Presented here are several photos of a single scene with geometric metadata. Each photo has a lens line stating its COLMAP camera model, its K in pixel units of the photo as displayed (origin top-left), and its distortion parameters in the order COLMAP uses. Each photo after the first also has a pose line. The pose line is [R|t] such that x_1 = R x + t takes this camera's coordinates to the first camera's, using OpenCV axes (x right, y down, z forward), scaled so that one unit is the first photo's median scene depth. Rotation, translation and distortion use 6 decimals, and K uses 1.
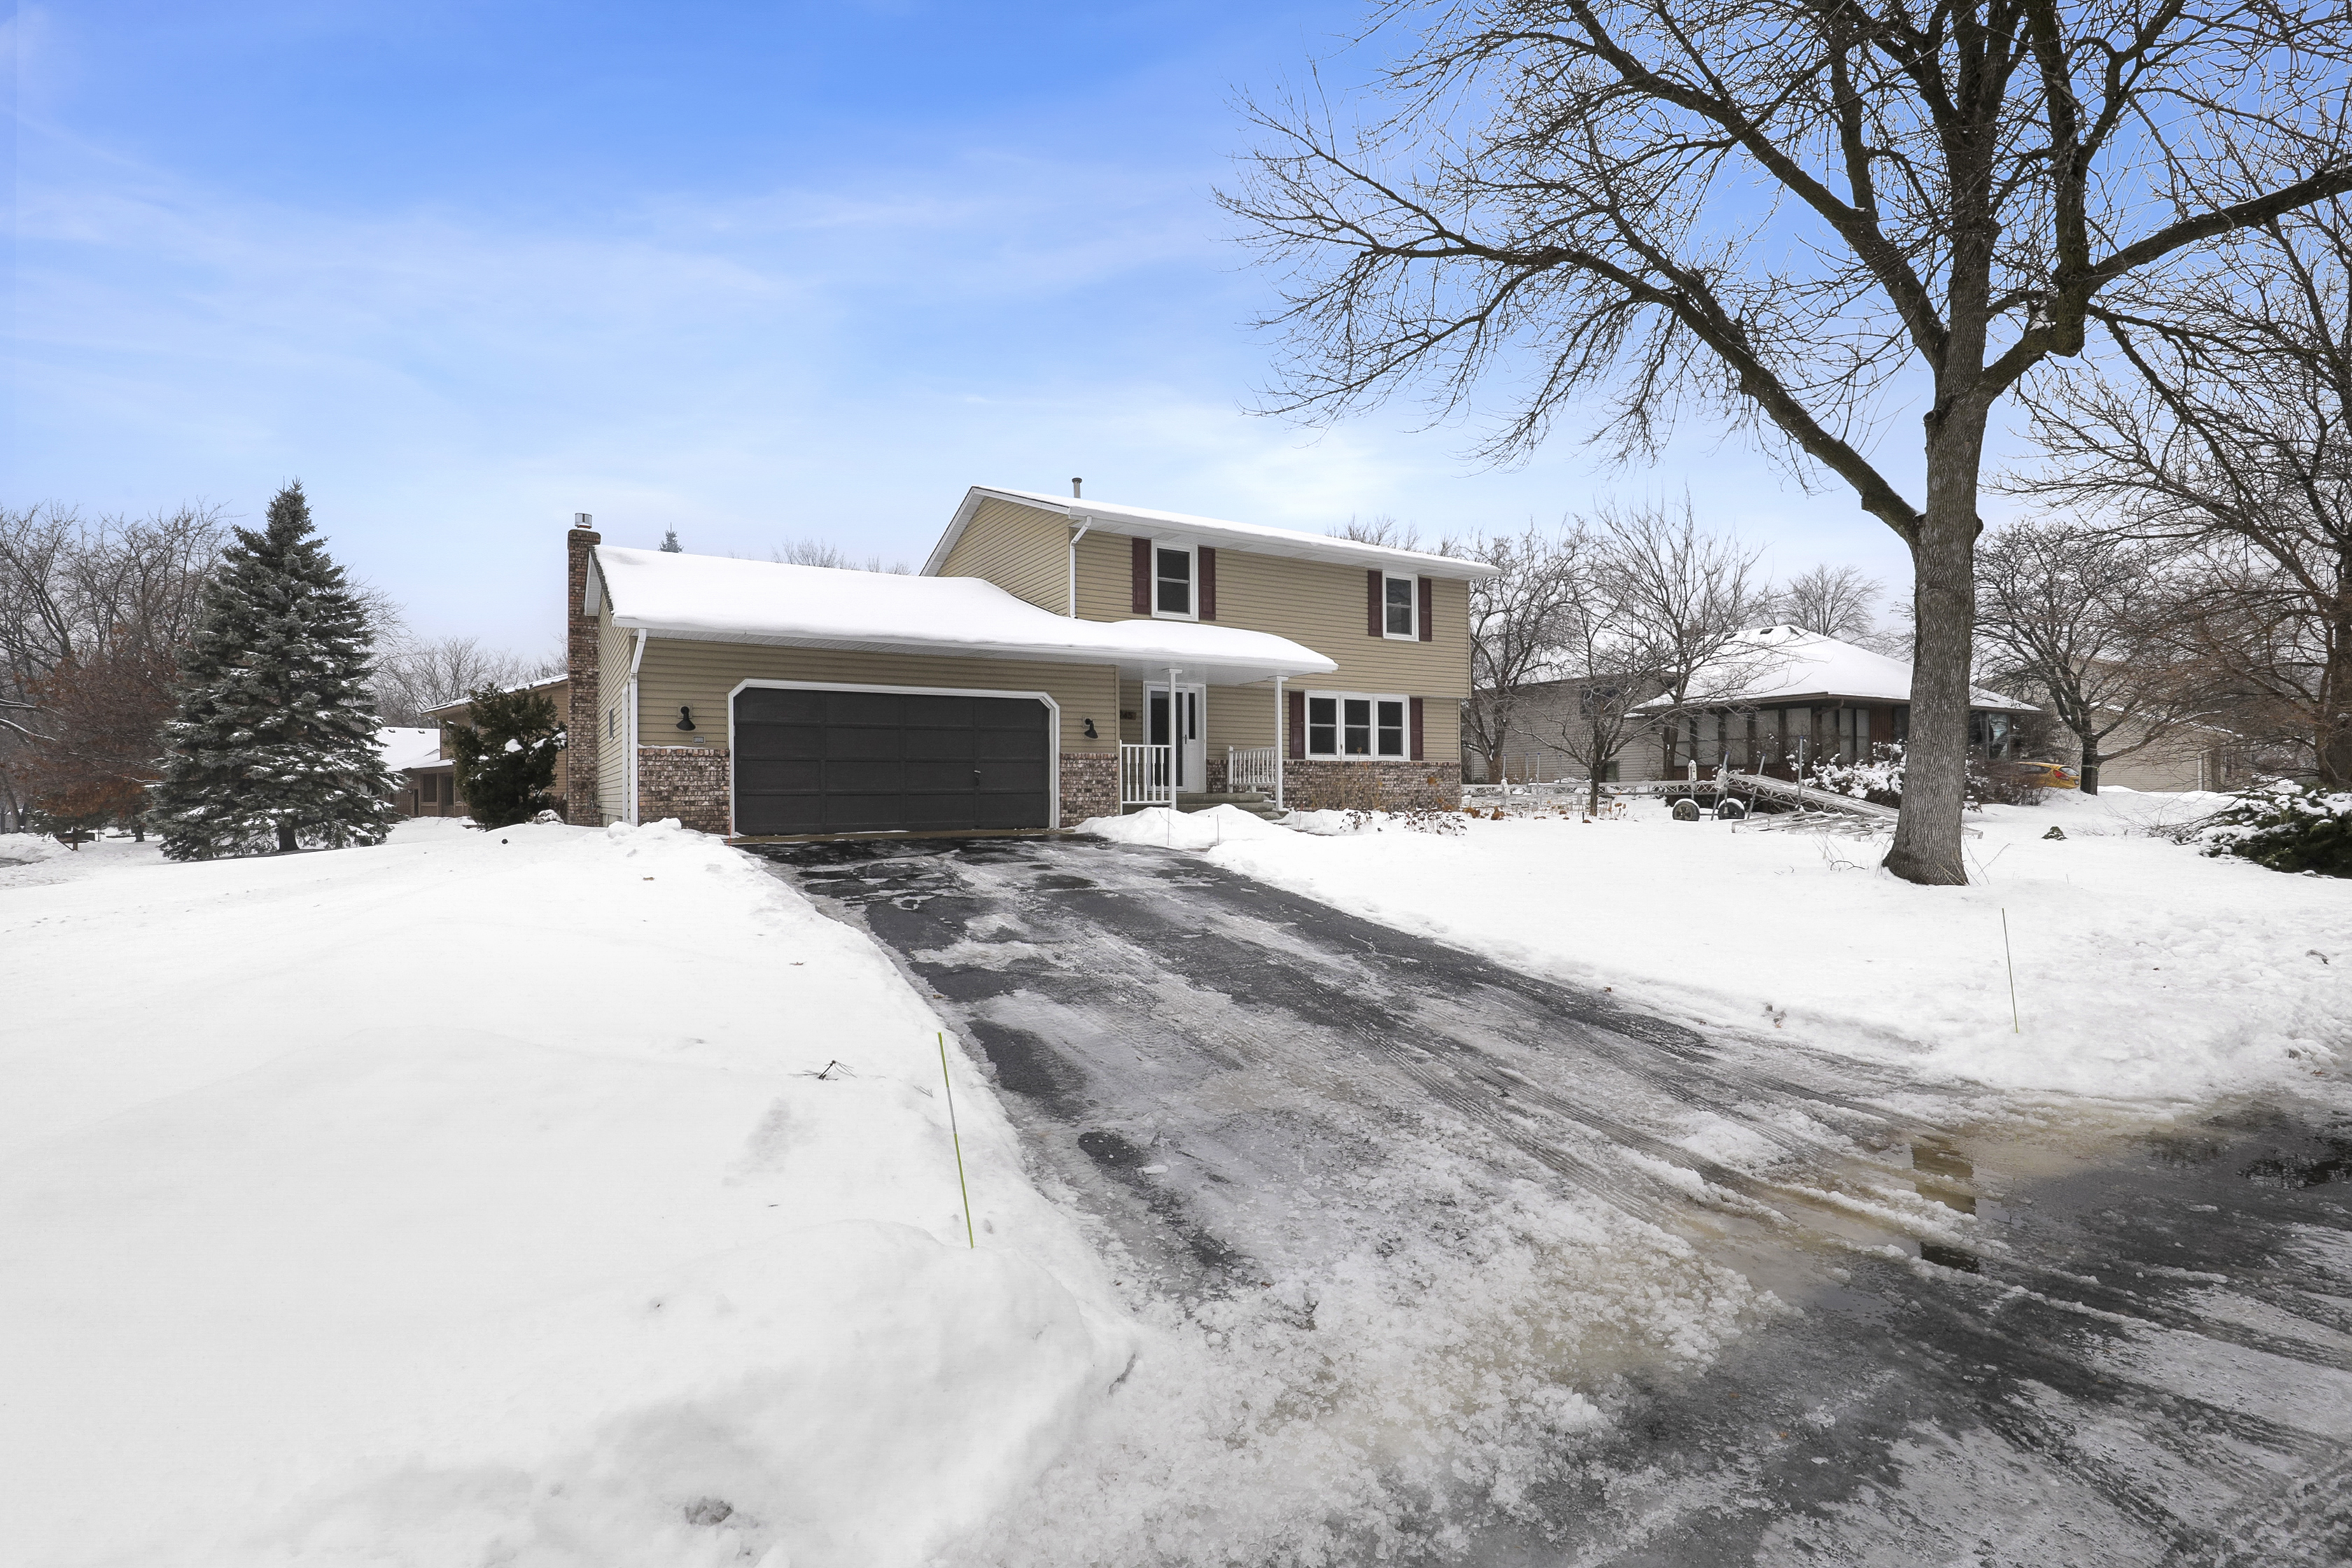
lens RADIAL K [[995.7, 0, 1174.1], [0, 995.7, 770.7], [0, 0, 1]] dist [-0.012568, -0.000112]
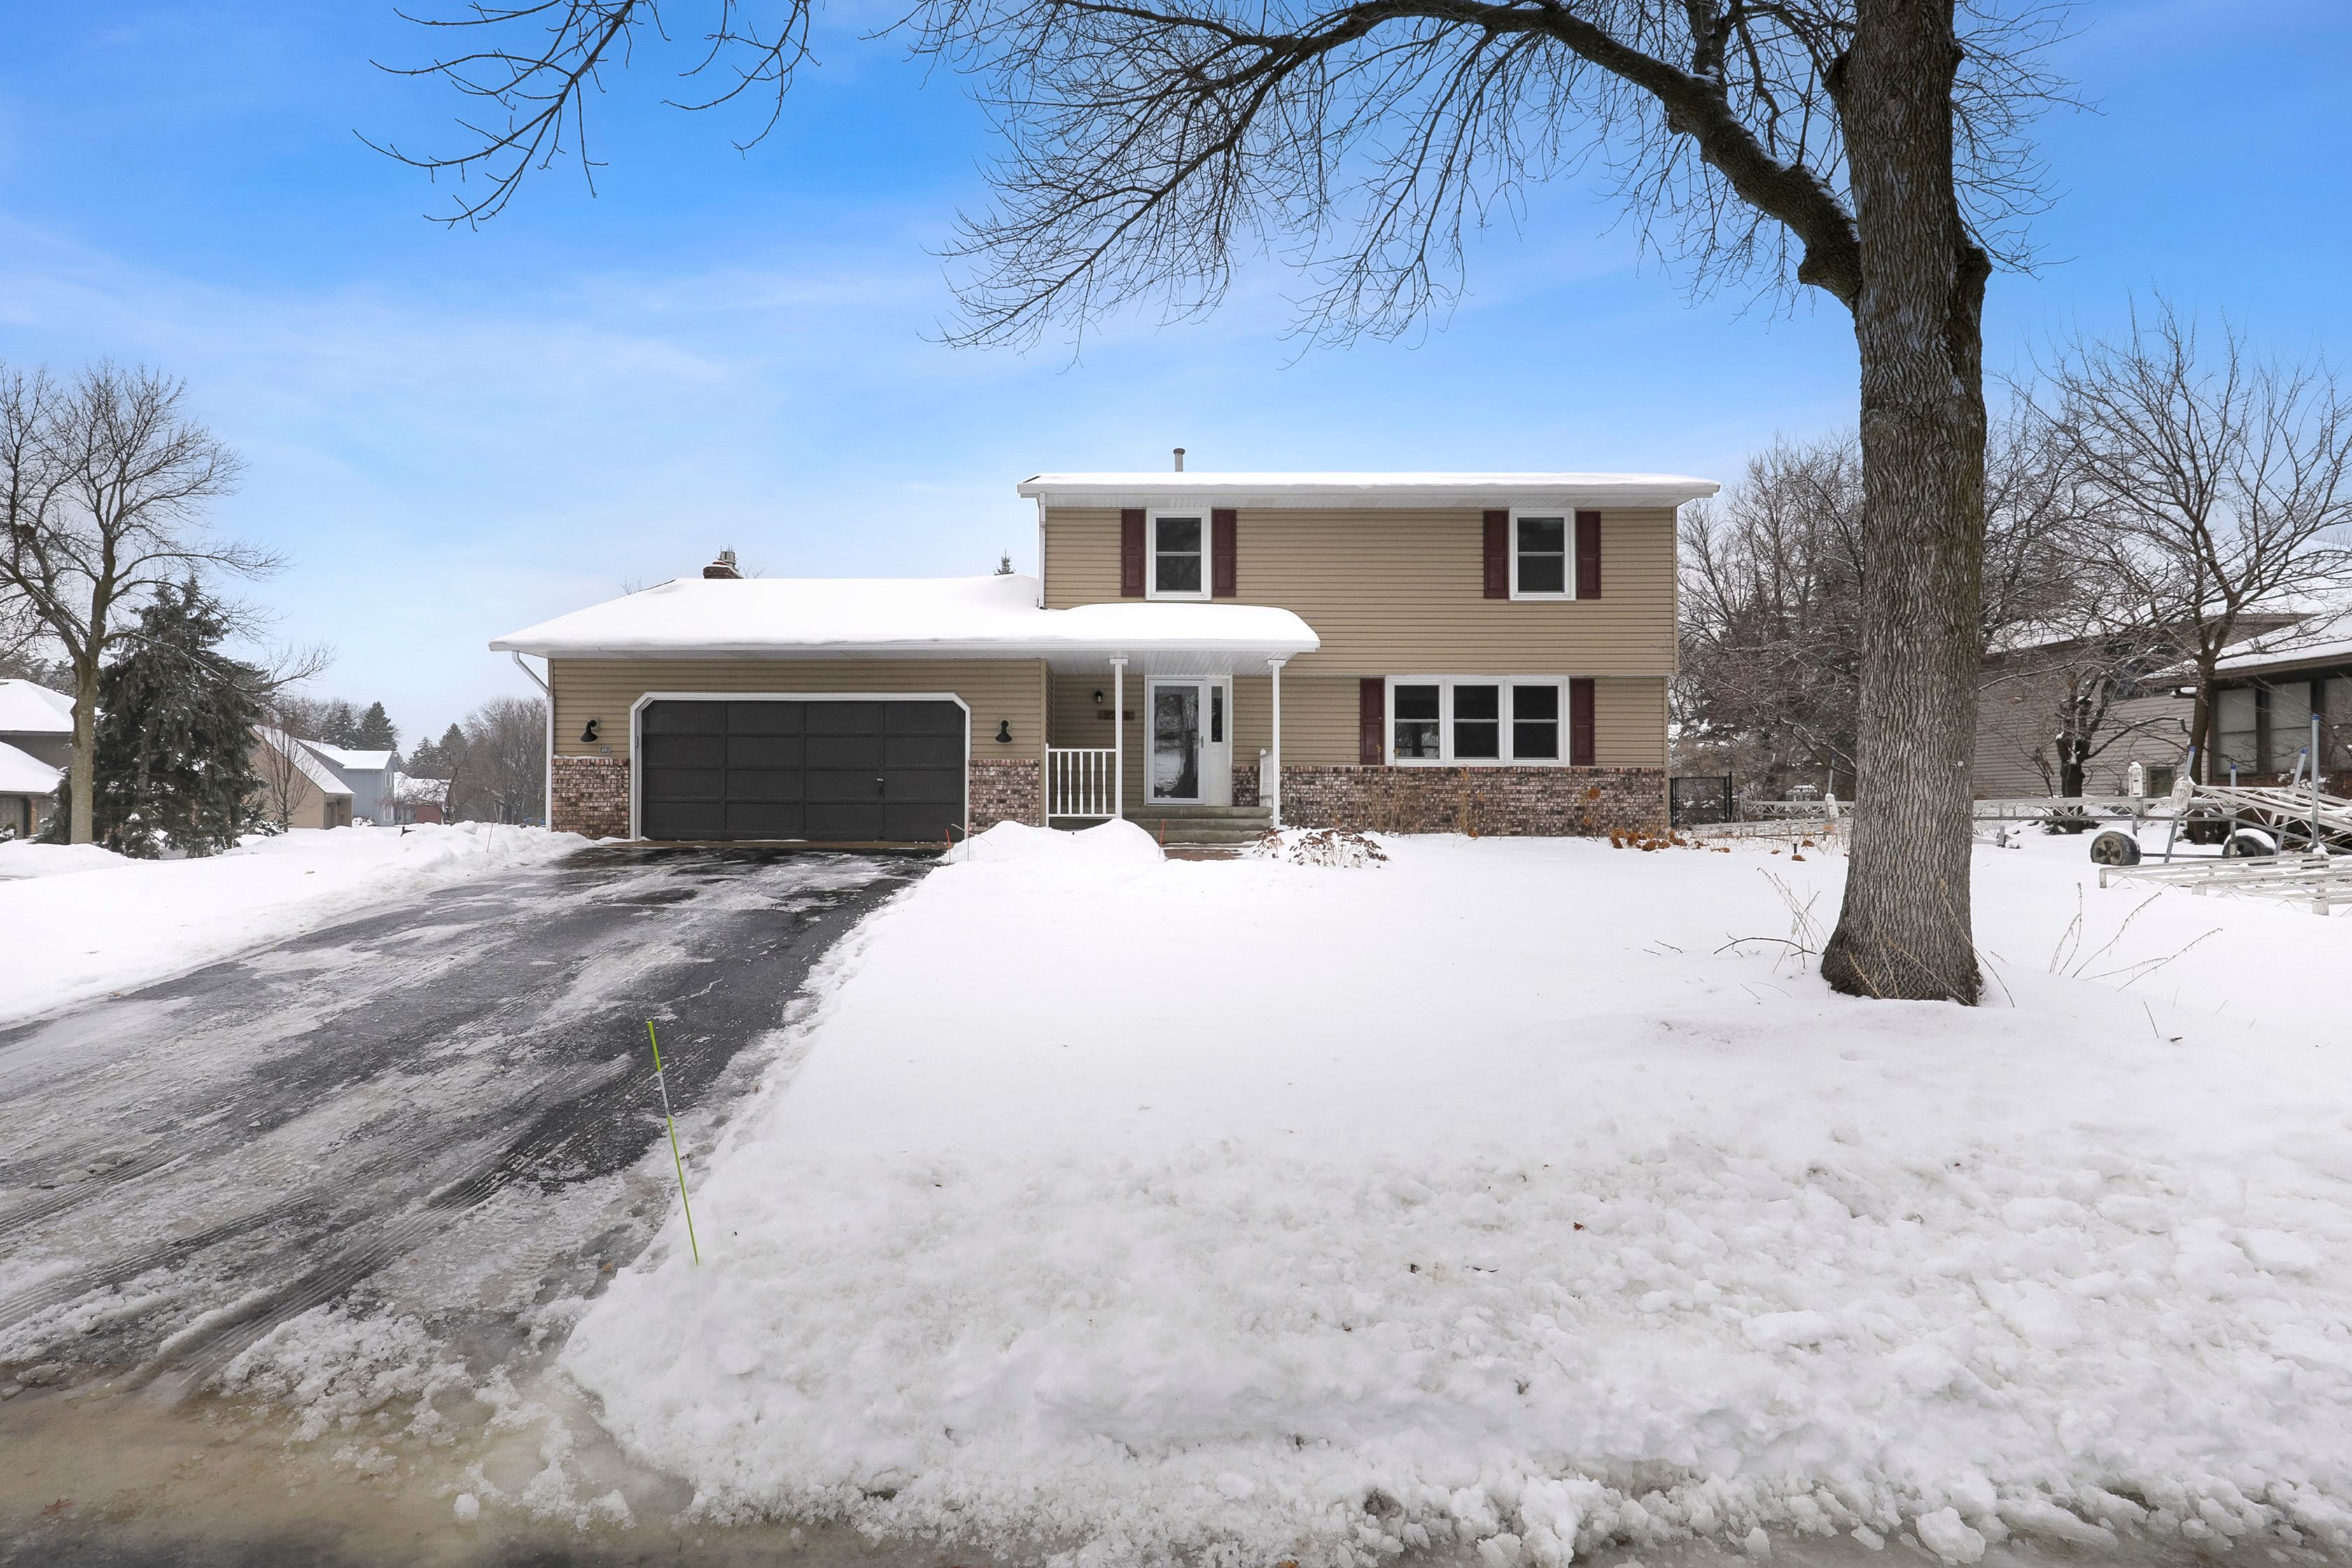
lens RADIAL K [[1071.3, 0, 1182.8], [0, 1071.3, 775.9], [0, 0, 1]] dist [0.001444, -0.000030]
pose [[0.865039, -0.004121, -0.501688, 0.448753], [-0.000072, 0.999965, -0.008339, 0.004590], [0.501705, 0.007250, 0.865008, 0.213085]]
